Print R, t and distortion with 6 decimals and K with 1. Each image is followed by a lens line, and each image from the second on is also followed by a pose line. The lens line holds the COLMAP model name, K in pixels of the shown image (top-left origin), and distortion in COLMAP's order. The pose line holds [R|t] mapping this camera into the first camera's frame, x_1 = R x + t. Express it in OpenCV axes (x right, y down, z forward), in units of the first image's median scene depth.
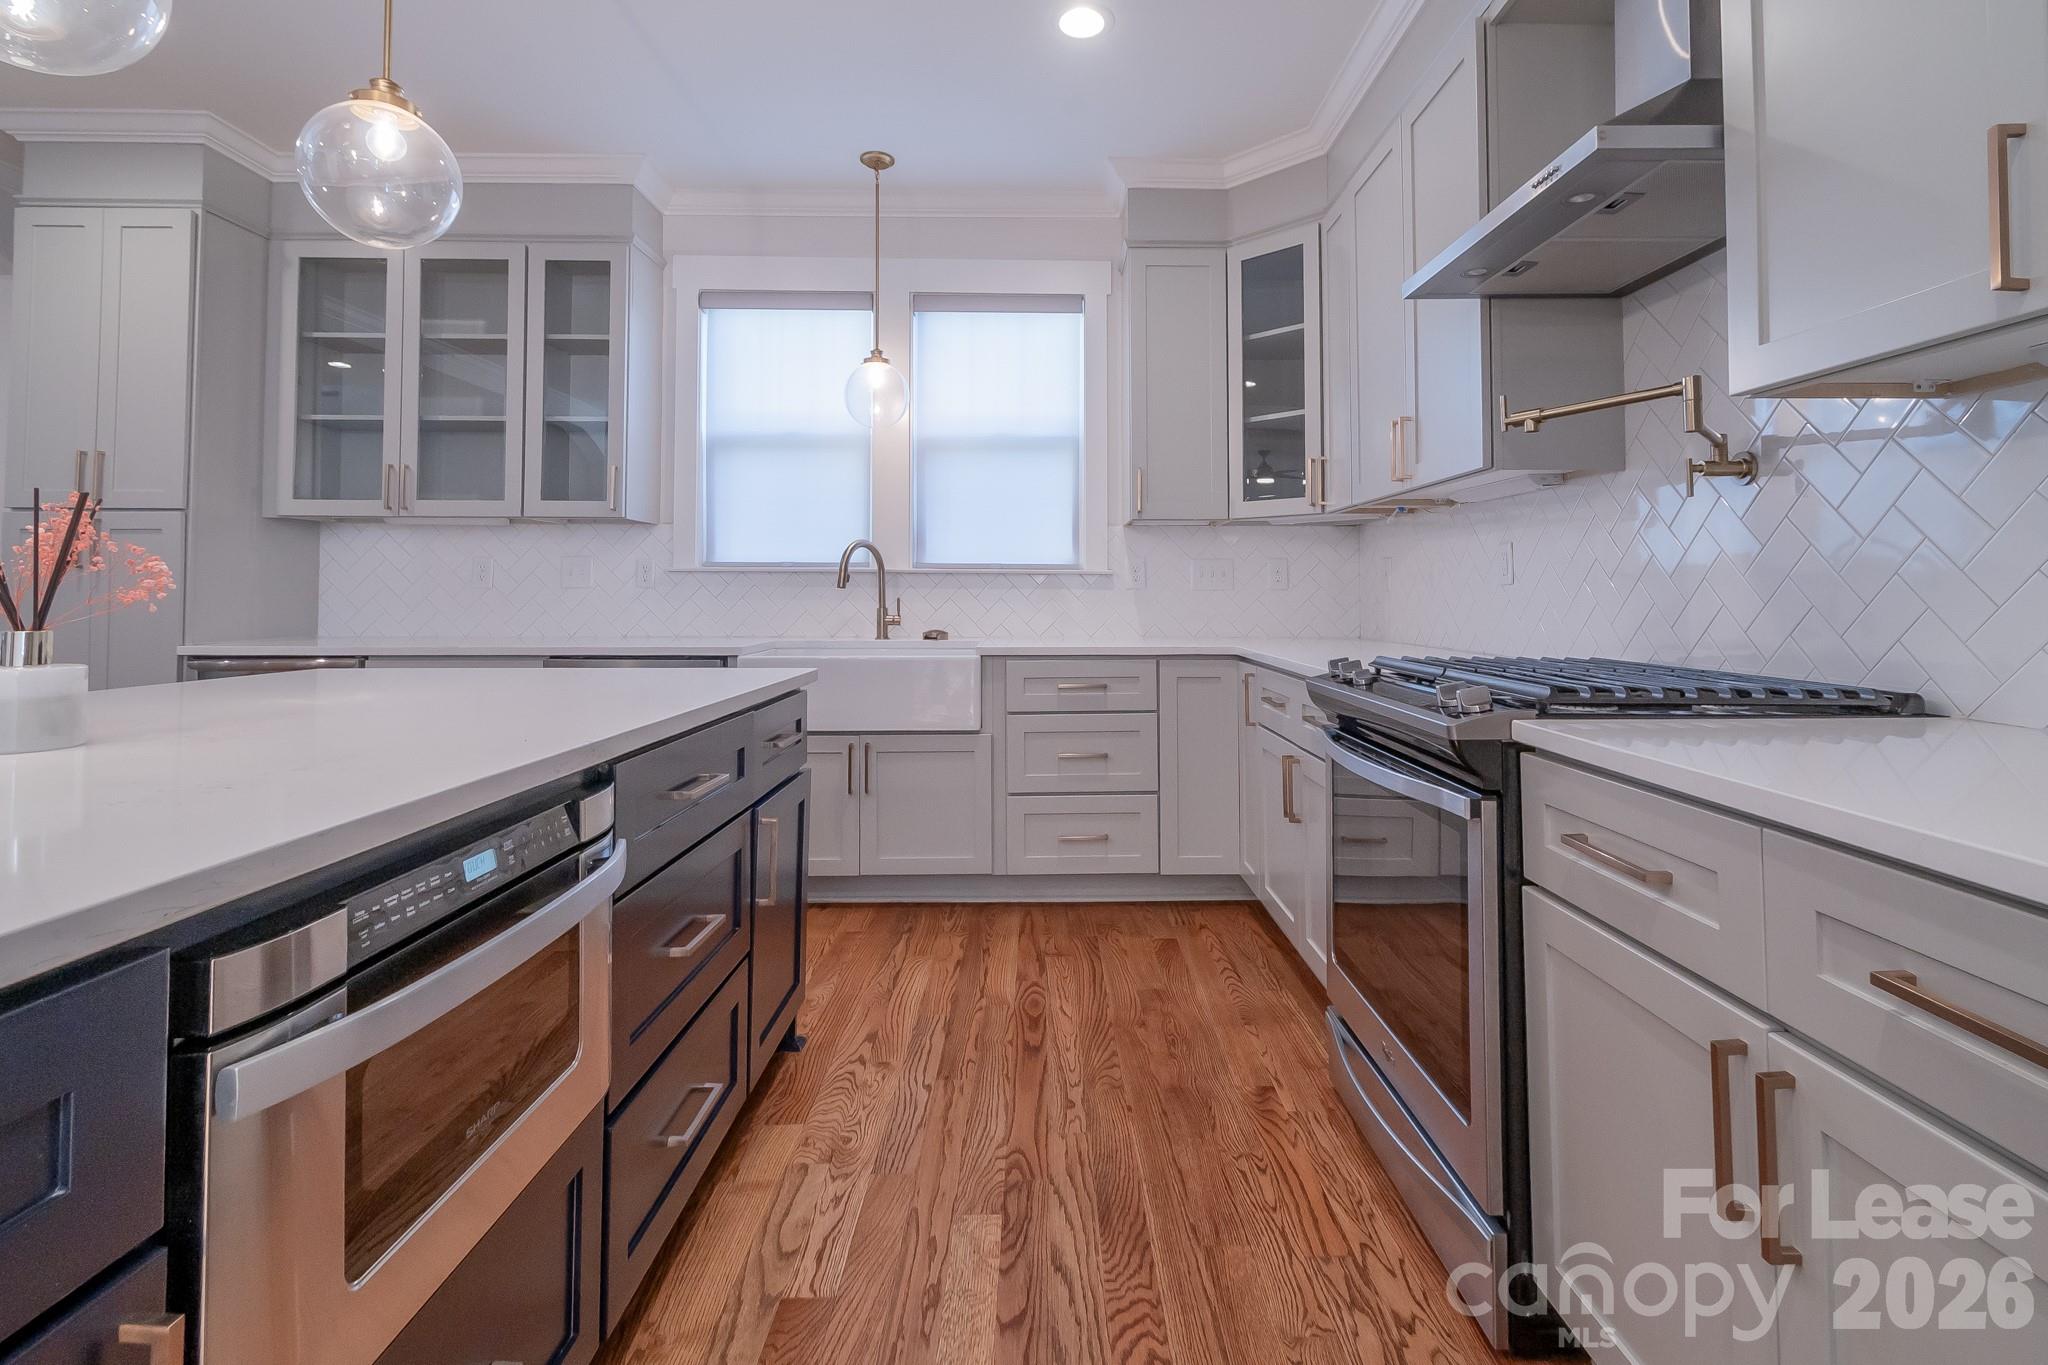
lens RADIAL K [[932.8, 0, 1062.5], [0, 932.8, 574.7], [0, 0, 1]] dist [0.007922, -0.003170]
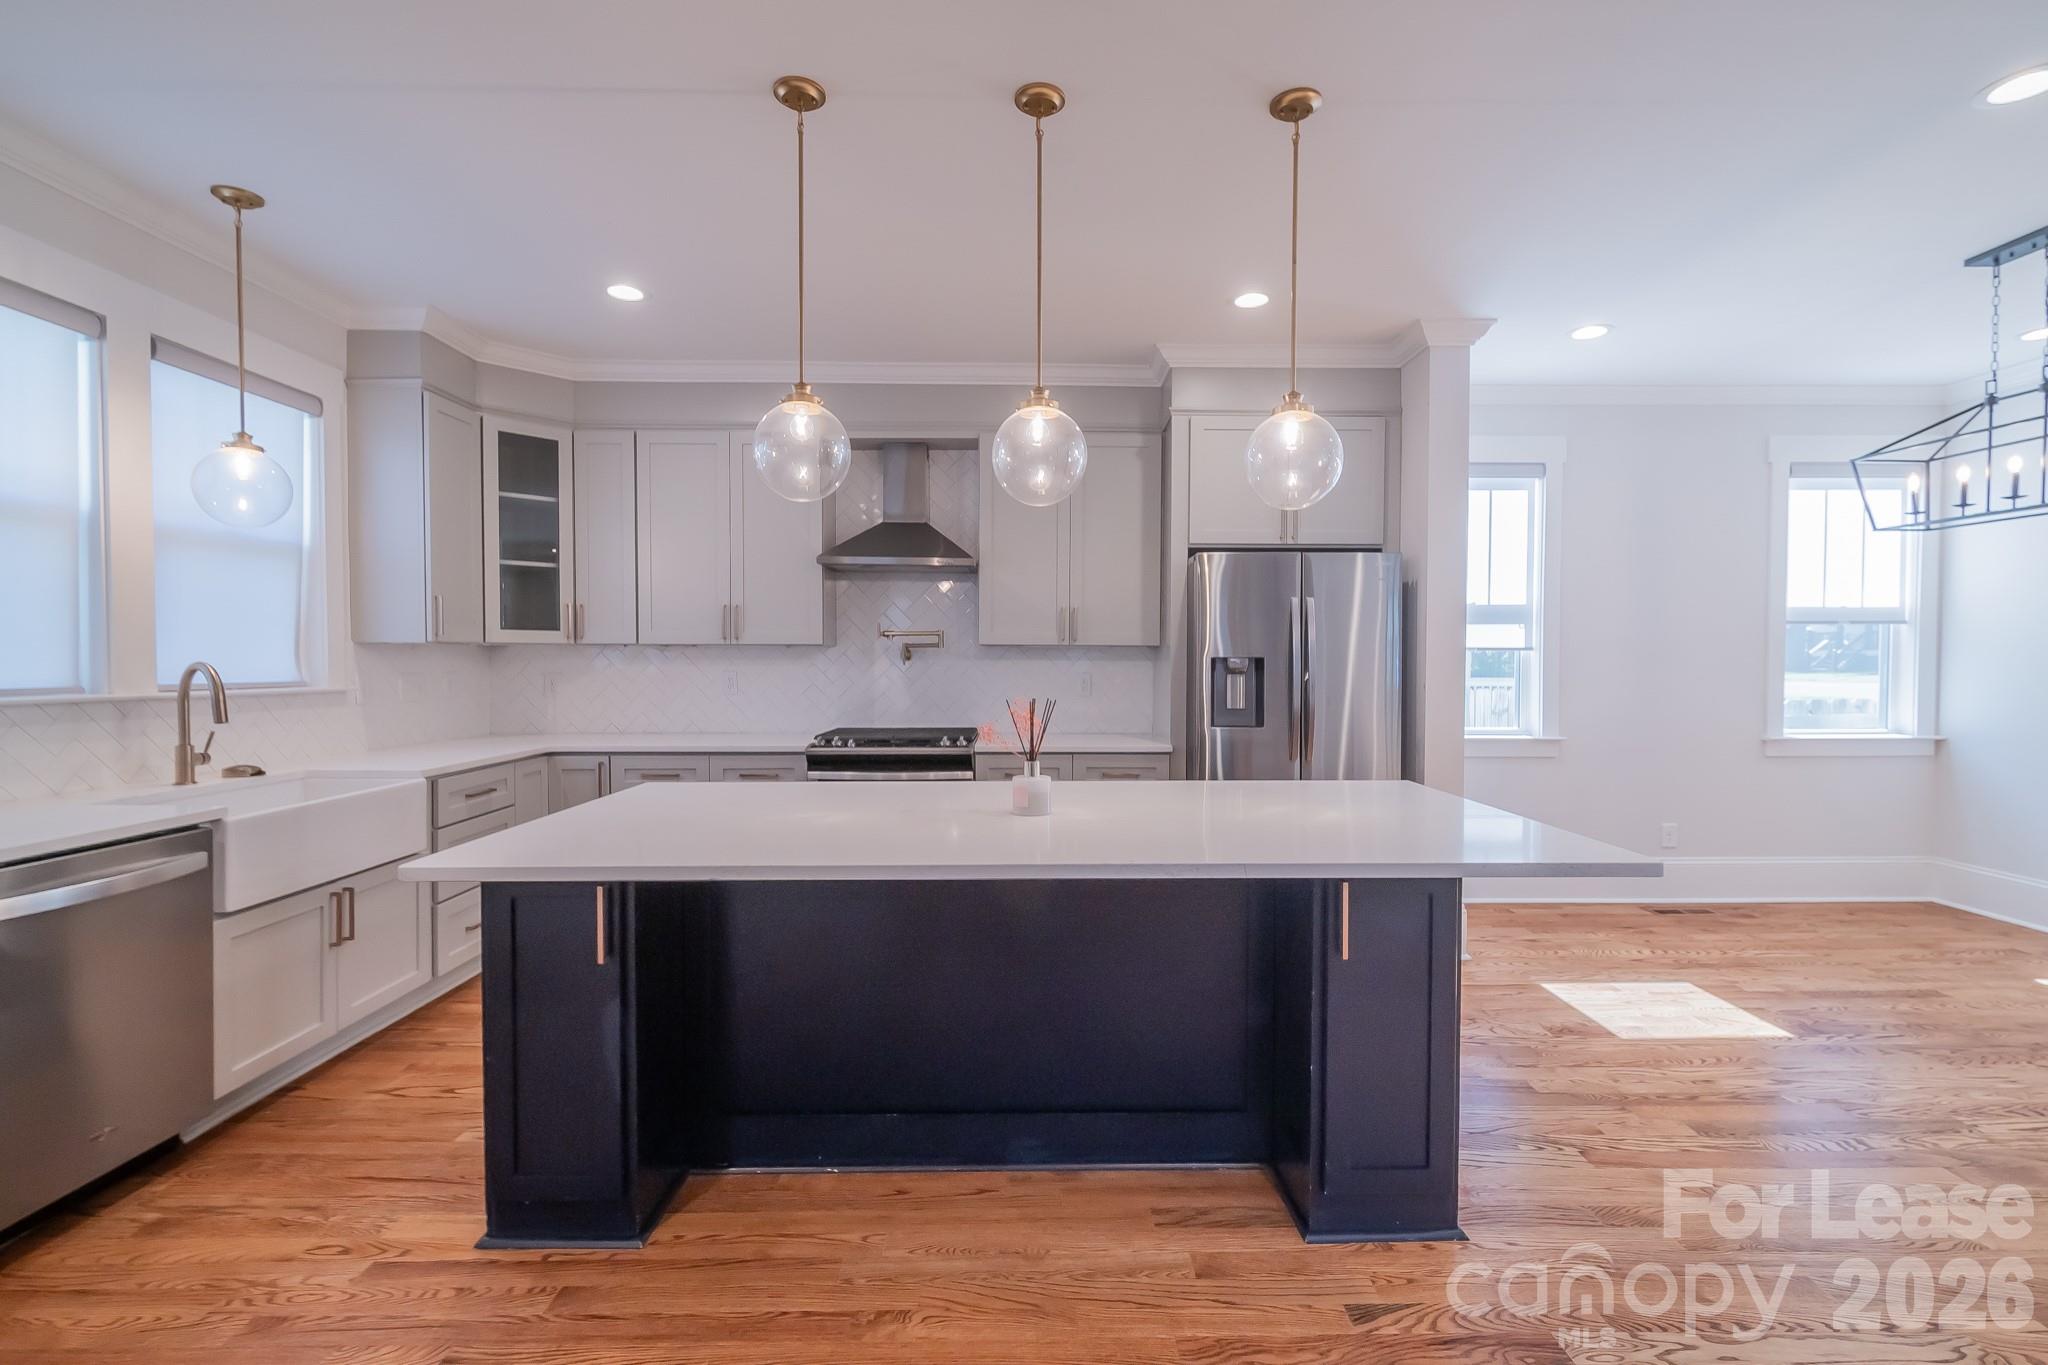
lens RADIAL K [[932.8, 0, 1026.5], [0, 932.8, 676.3], [0, 0, 1]] dist [0.007922, -0.003170]
pose [[0.018741, -0.024267, 0.999530, -1.070618], [-0.023829, 0.999411, 0.024711, -0.065938], [-0.999540, -0.024281, 0.018151, 0.298532]]
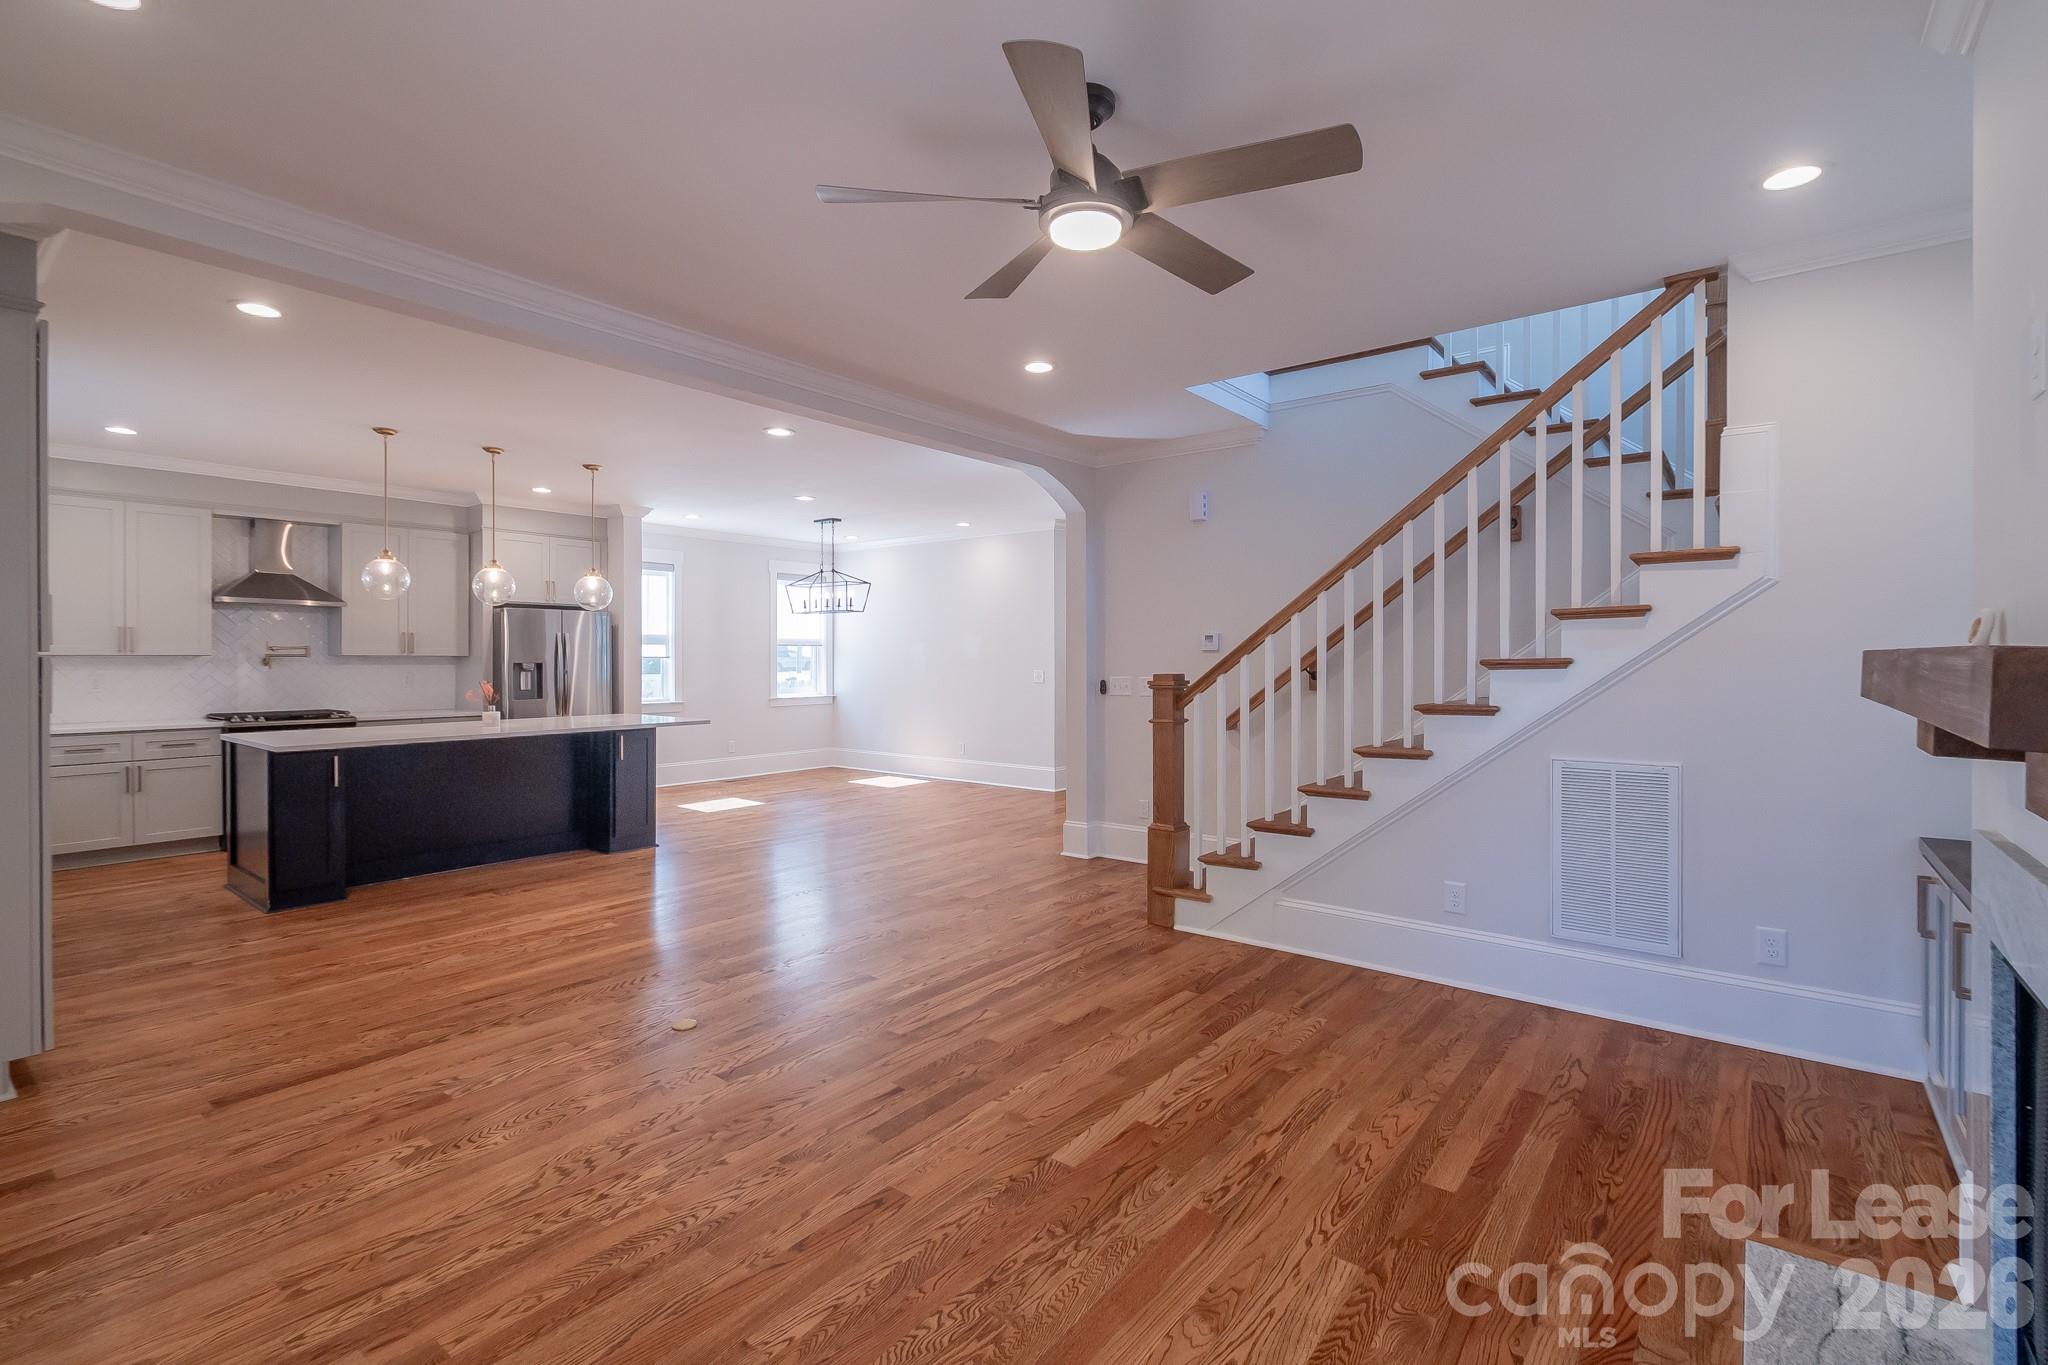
lens RADIAL K [[932.8, 0, 1055.4], [0, 932.8, 677.7], [0, 0, 1]] dist [0.007922, -0.003170]
pose [[-0.776476, -0.021112, 0.629793, -2.364375], [-0.021076, 0.999750, 0.007528, -0.076312], [-0.629794, -0.007429, -0.776726, 1.035094]]
